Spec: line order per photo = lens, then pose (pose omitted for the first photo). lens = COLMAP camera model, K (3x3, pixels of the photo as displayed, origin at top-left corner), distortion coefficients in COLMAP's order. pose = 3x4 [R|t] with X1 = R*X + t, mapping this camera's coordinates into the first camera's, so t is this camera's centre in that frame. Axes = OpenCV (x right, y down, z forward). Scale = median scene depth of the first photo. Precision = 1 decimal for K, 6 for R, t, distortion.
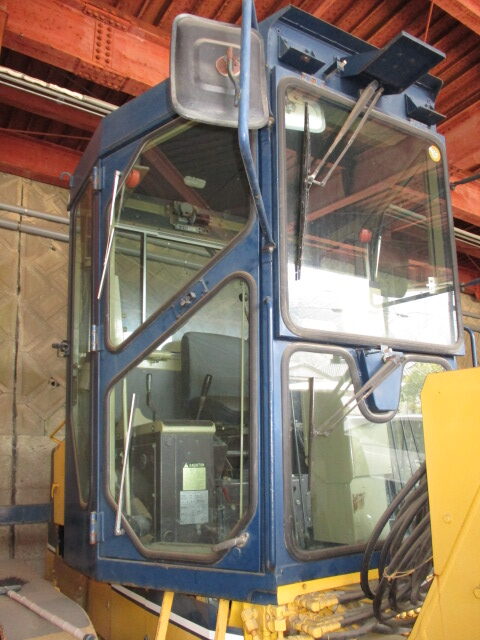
lens RADIAL K [[531.8, 0, 248.6], [0, 531.8, 321.7], [0, 0, 1]] dist [-0.030437, 0.011304]
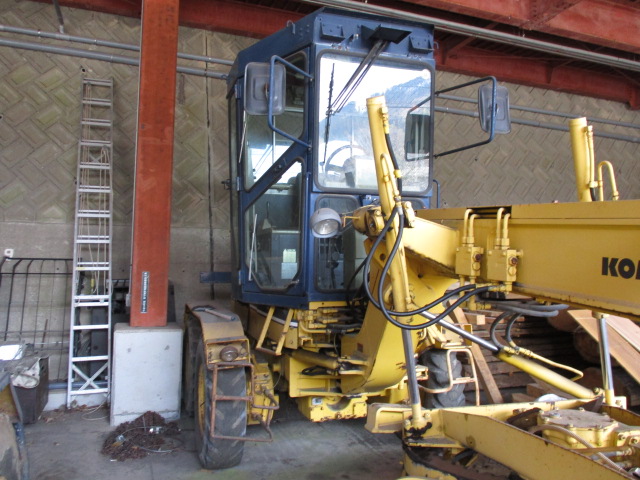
lens RADIAL K [[531.8, 0, 320.0], [0, 531.8, 240.0], [0, 0, 1]] dist [-0.030437, 0.011304]
pose [[0.973838, 0.032374, -0.224924, 0.194953], [0.020883, 0.972862, 0.230444, -0.093313], [0.226280, -0.229112, 0.946734, -0.355172]]
